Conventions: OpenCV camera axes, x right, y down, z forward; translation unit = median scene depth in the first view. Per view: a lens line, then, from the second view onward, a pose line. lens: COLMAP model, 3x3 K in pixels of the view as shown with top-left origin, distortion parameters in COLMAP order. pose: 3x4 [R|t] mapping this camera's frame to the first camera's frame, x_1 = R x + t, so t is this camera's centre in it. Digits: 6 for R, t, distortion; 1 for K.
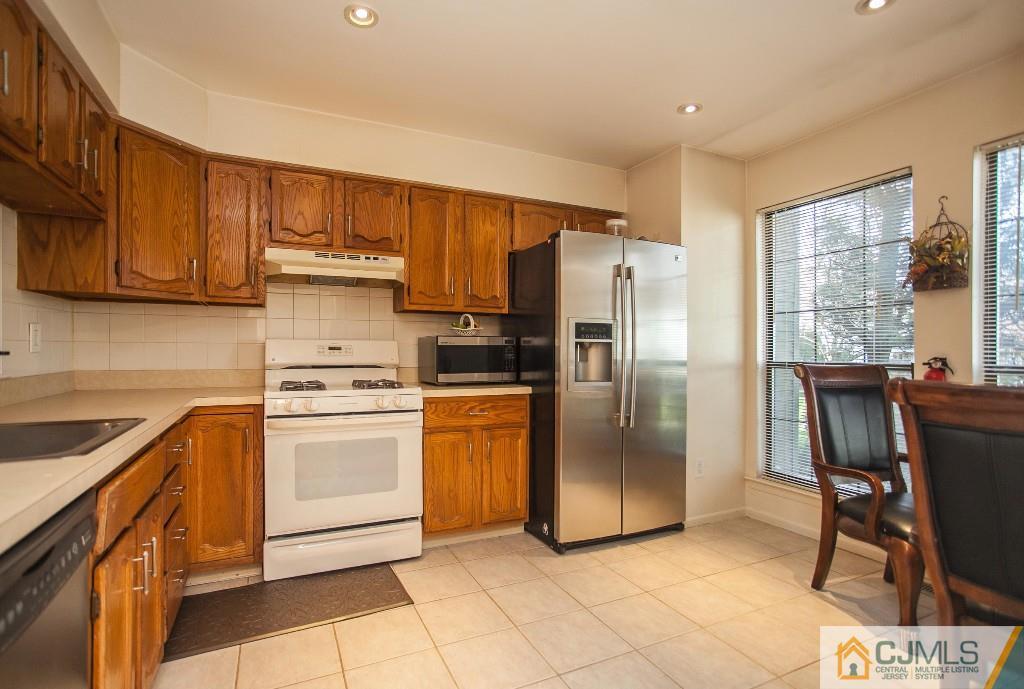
lens RADIAL K [[530.8, 0, 512.0], [0, 530.8, 344.5], [0, 0, 1]] dist [0.000974, 0.000417]
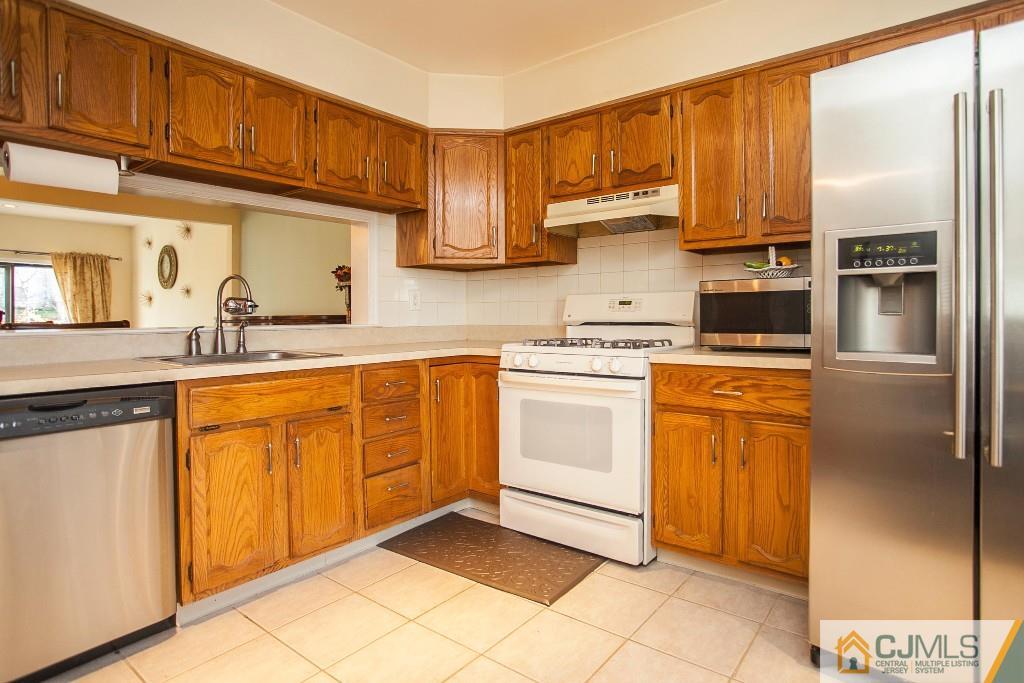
lens RADIAL K [[556.4, 0, 512.6], [0, 556.4, 313.2], [0, 0, 1]] dist [-0.002799, 0.000102]
pose [[0.464083, -0.012725, -0.885700, 0.448506], [0.016238, 0.999851, -0.005856, 0.029782], [0.885643, -0.011664, 0.464220, 0.447326]]
